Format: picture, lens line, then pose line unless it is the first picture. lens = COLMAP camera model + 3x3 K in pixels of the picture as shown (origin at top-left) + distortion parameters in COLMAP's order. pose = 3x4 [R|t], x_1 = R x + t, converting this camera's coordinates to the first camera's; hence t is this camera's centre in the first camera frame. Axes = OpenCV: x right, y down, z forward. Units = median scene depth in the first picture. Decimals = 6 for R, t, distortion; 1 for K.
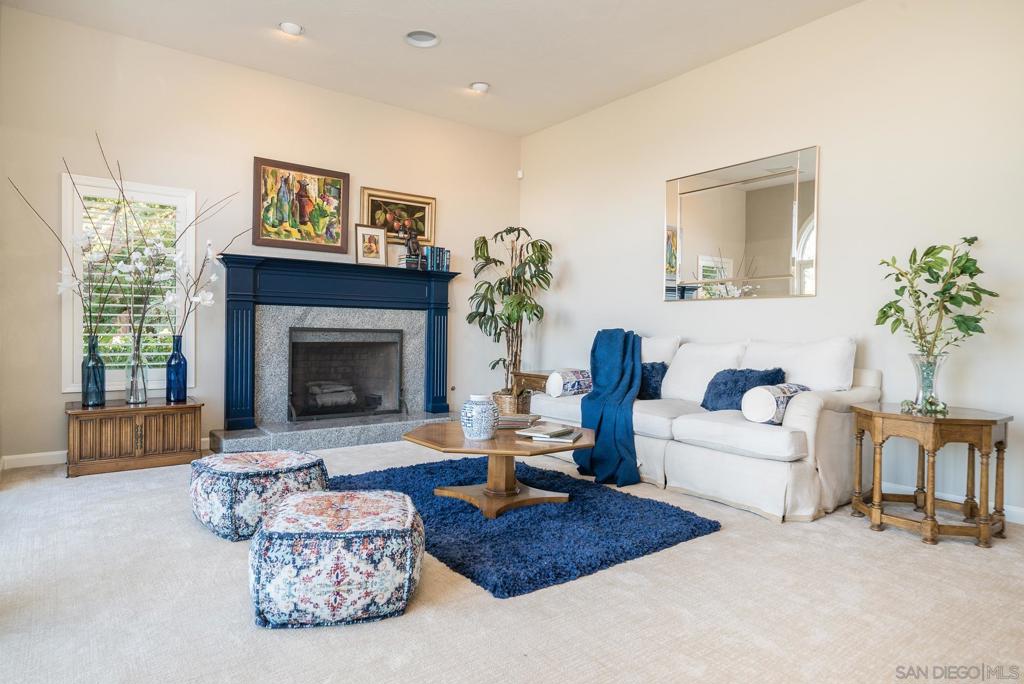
lens RADIAL K [[601.2, 0, 514.0], [0, 601.2, 340.2], [0, 0, 1]] dist [0.002629, -0.000129]
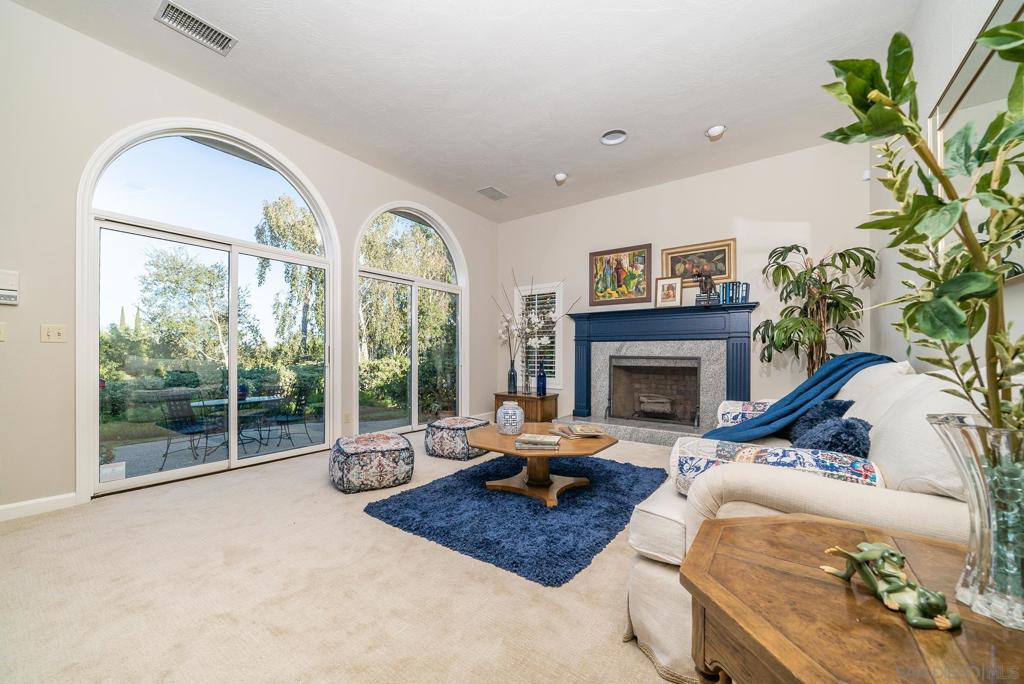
lens RADIAL K [[382.8, 0, 509.8], [0, 382.8, 357.2], [0, 0, 1]] dist [-0.000165, -0.000010]
pose [[0.298815, -0.007584, -0.954281, 0.446224], [-0.017494, 0.999757, -0.013424, 0.000053], [0.954151, 0.020705, 0.298610, 0.424289]]
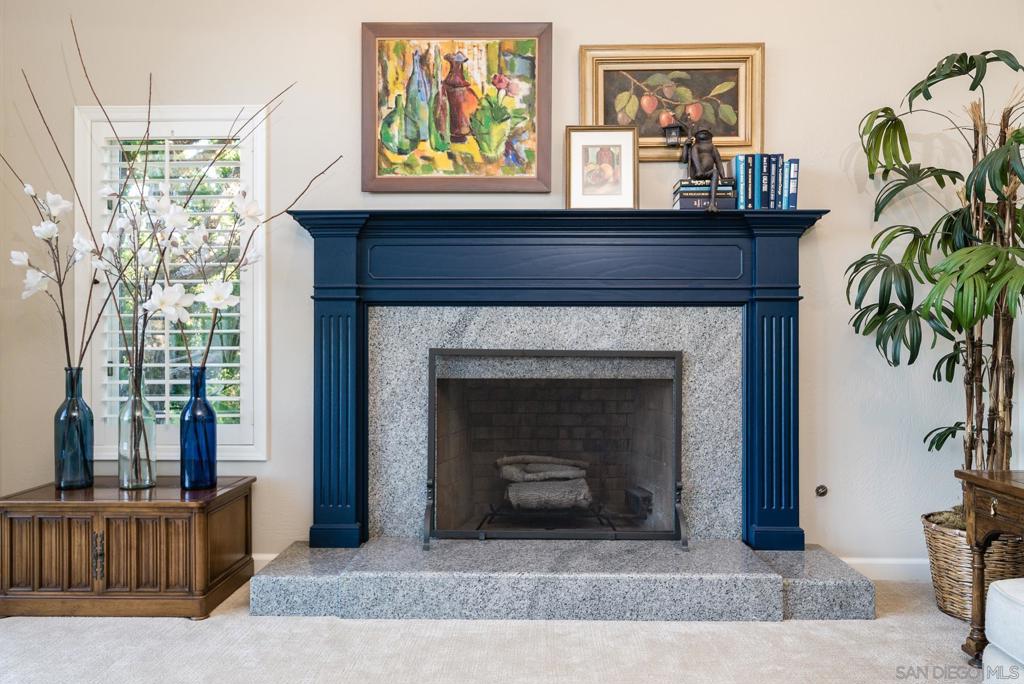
lens RADIAL K [[757.8, 0, 508.4], [0, 757.8, 347.5], [0, 0, 1]] dist [0.005242, 0.002367]
pose [[0.782414, -0.014389, -0.622593, 0.064678], [-0.001485, 0.999687, -0.024972, -0.006506], [0.622757, 0.020463, 0.782148, 0.502010]]
